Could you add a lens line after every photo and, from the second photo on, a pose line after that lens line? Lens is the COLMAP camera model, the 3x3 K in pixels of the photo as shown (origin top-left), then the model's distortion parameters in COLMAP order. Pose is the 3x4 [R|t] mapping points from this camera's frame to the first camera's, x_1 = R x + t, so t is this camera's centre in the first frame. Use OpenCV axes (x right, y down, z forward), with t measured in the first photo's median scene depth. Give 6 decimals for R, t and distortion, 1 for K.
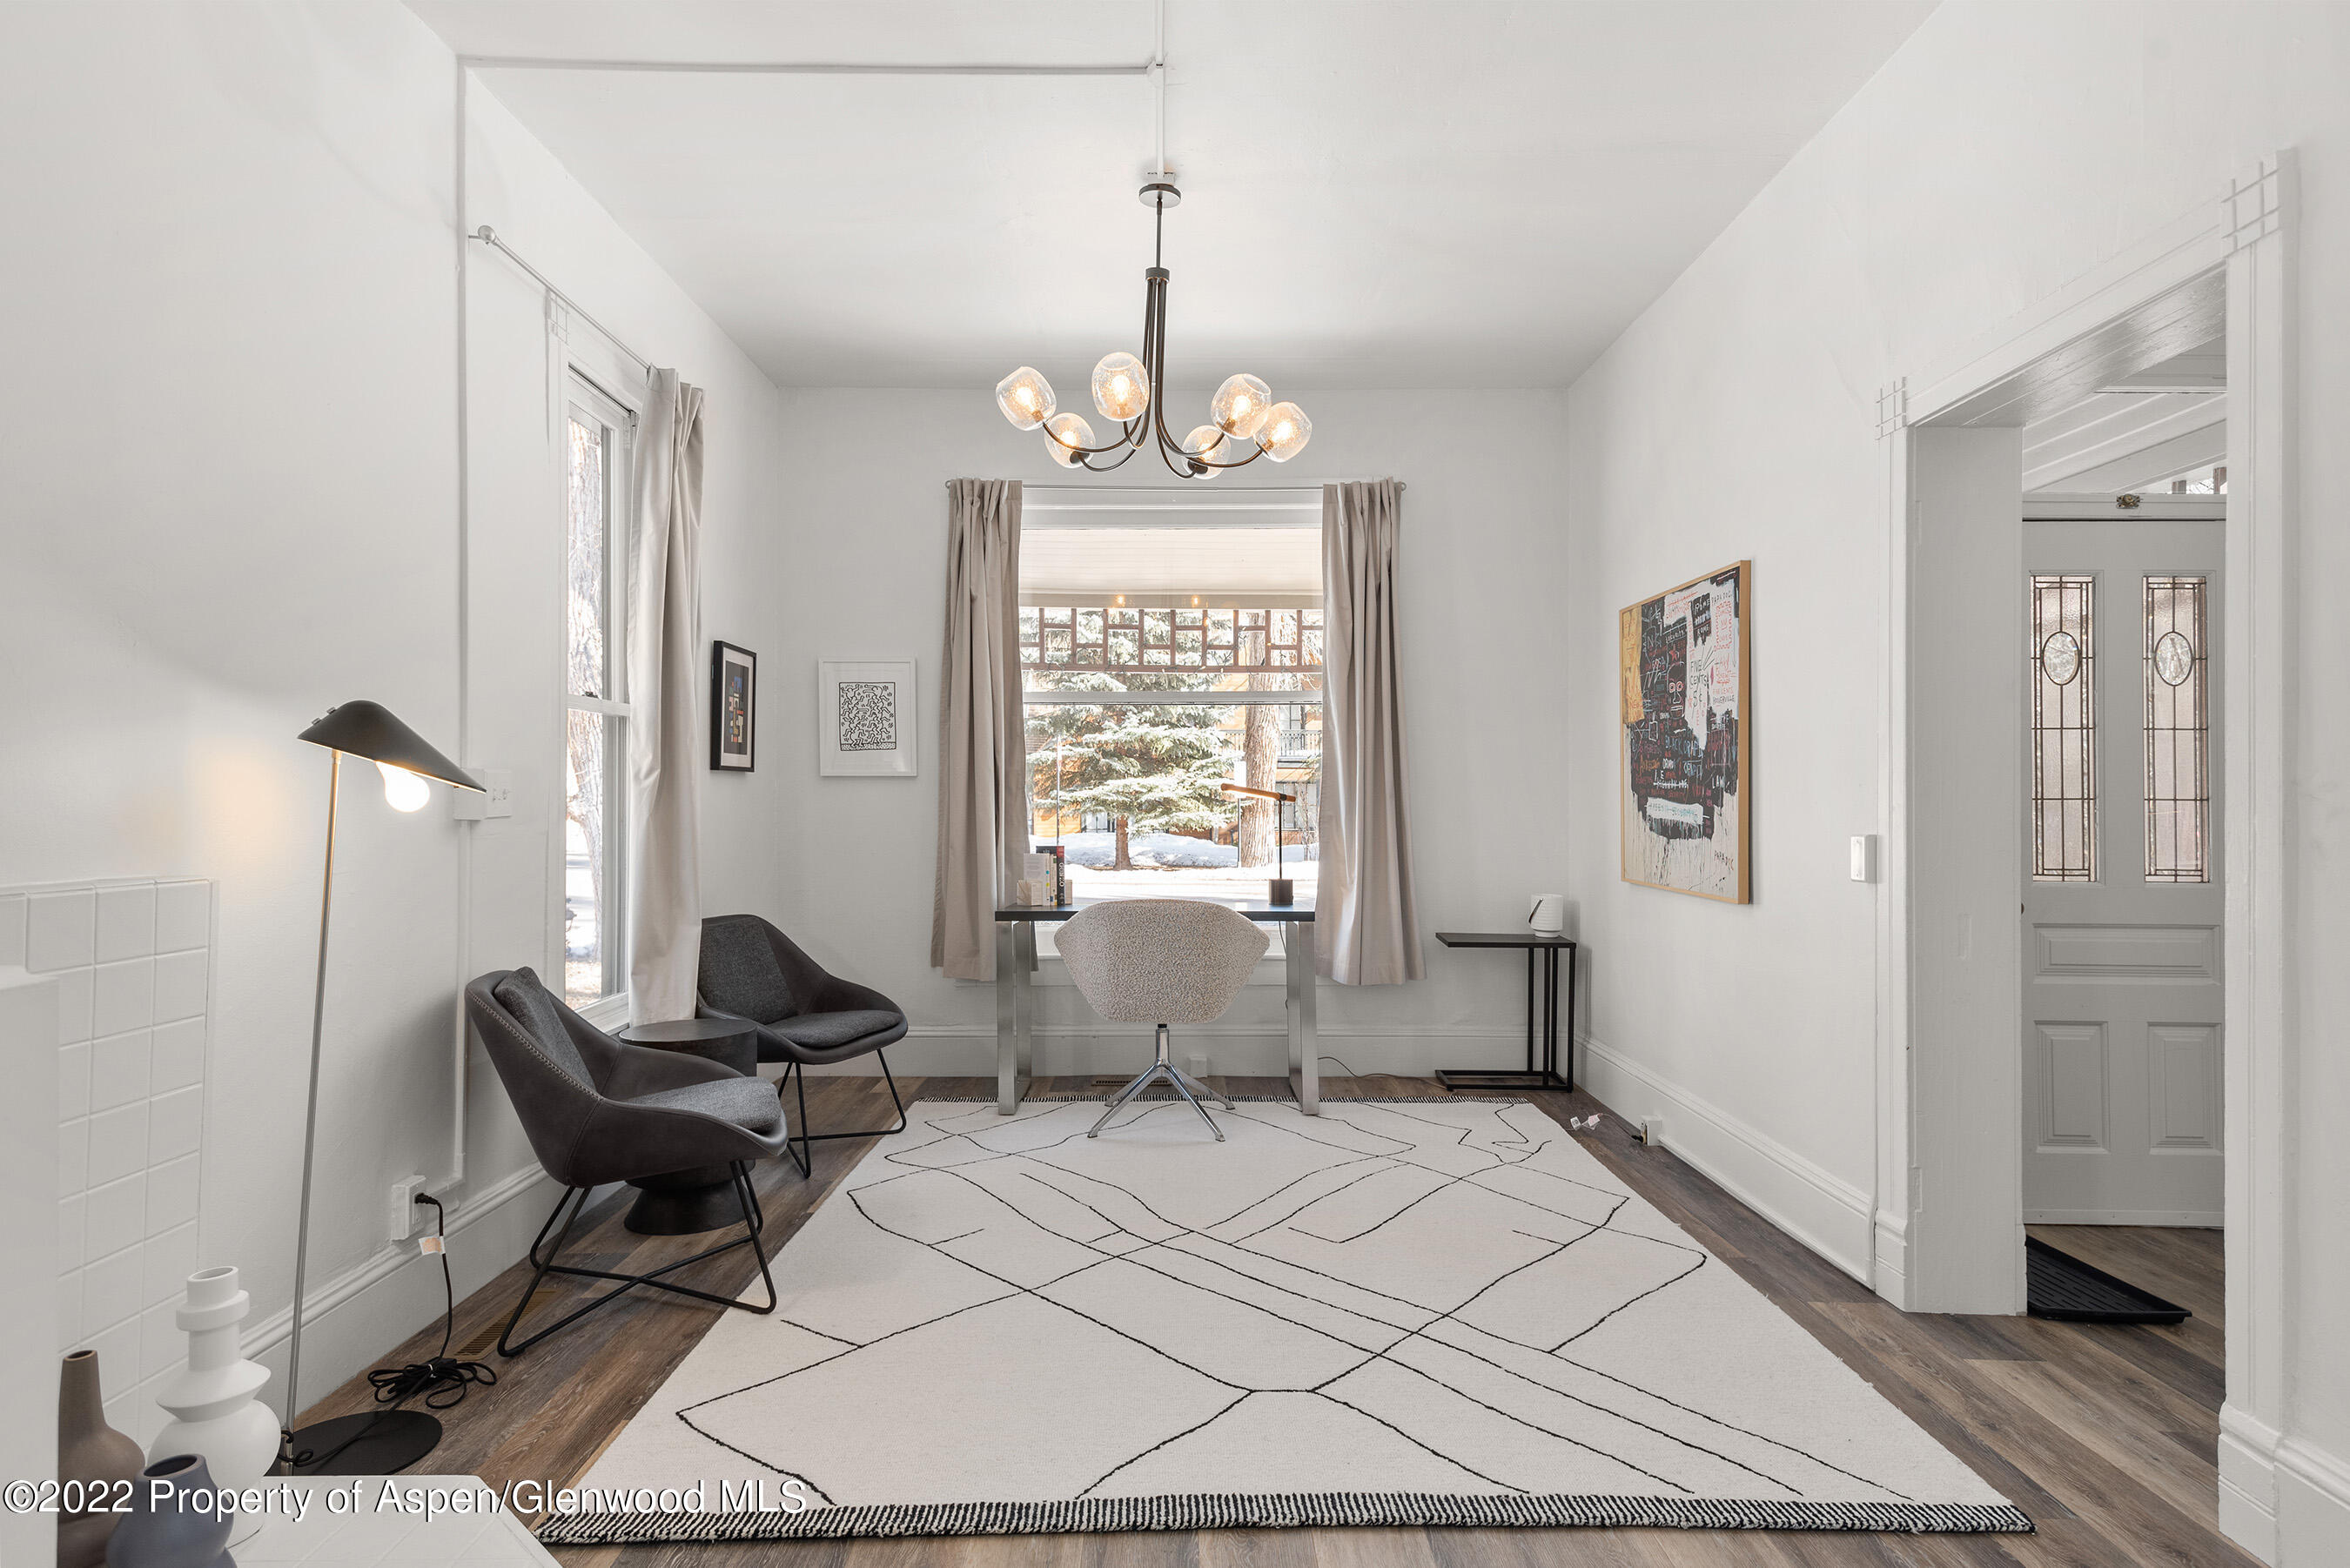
lens RADIAL K [[1284.9, 0, 1175.0], [0, 1284.9, 784.0], [0, 0, 1]] dist [0.000547, 0.000091]
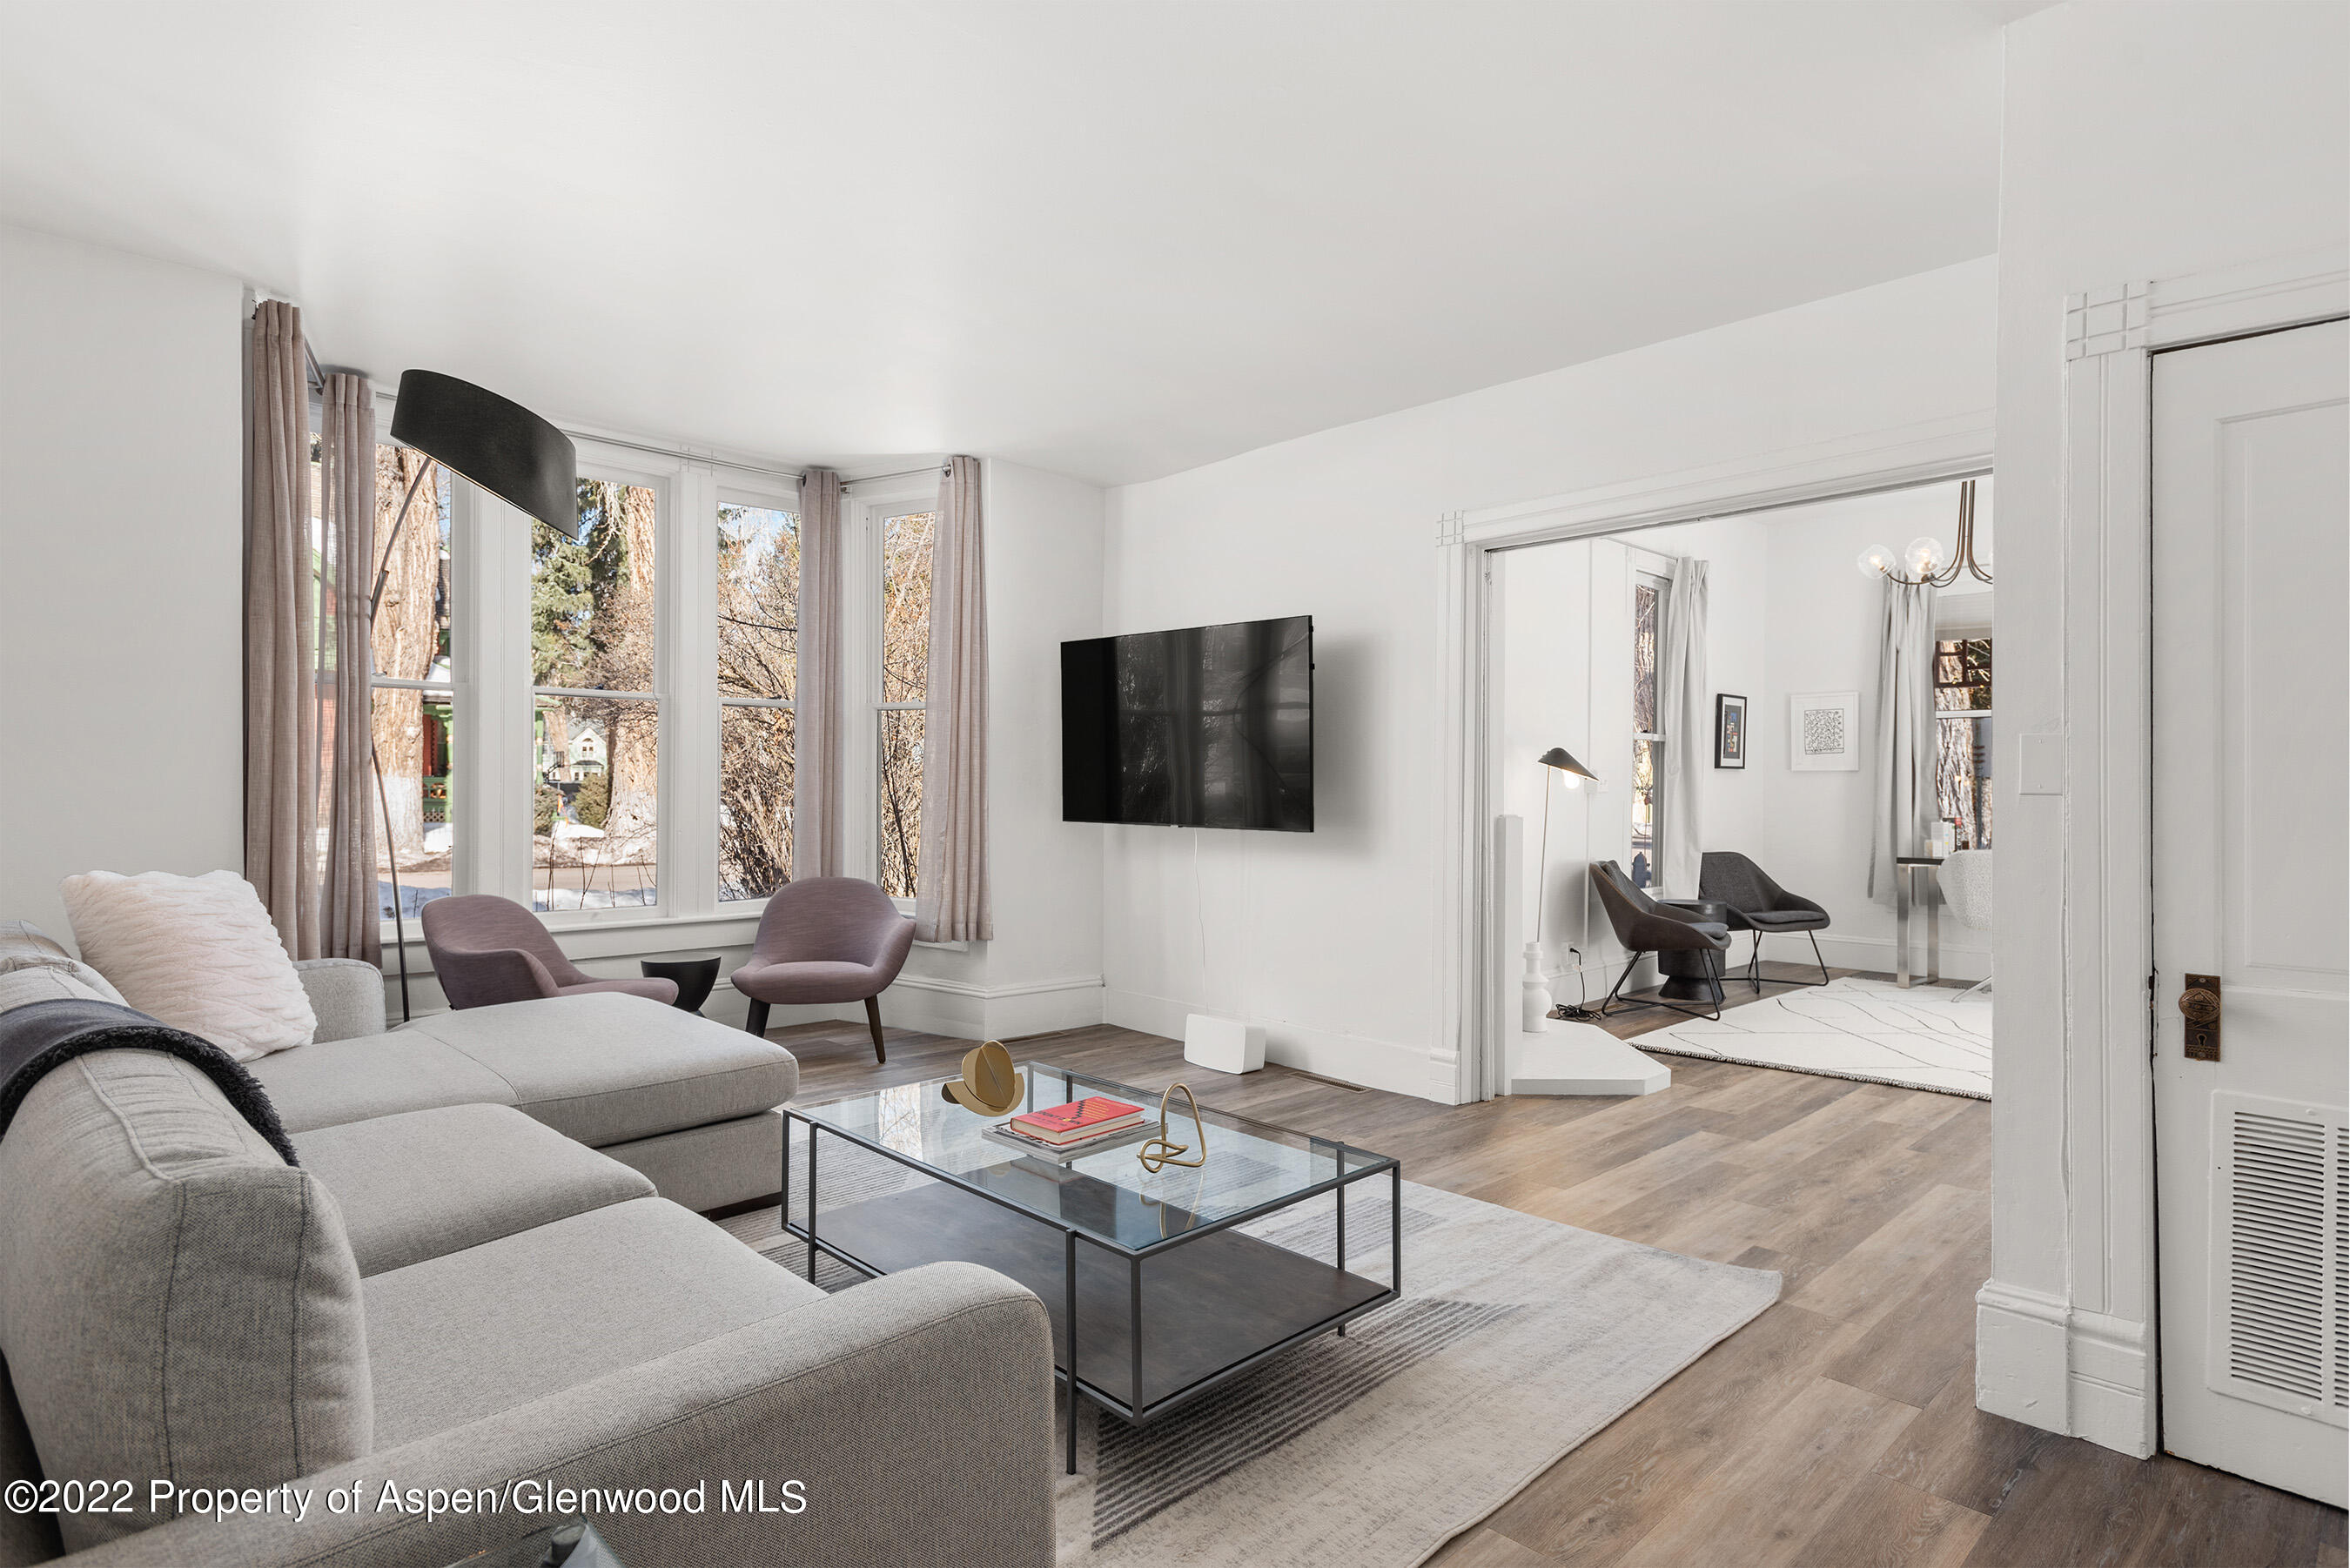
lens RADIAL K [[1284.9, 0, 1175.0], [0, 1284.9, 784.0], [0, 0, 1]] dist [0.000547, 0.000091]
pose [[0.699105, 0.011333, -0.714929, 0.421329], [-0.003280, 0.999915, 0.012643, -0.010539], [0.715012, -0.006494, 0.699082, -0.835295]]
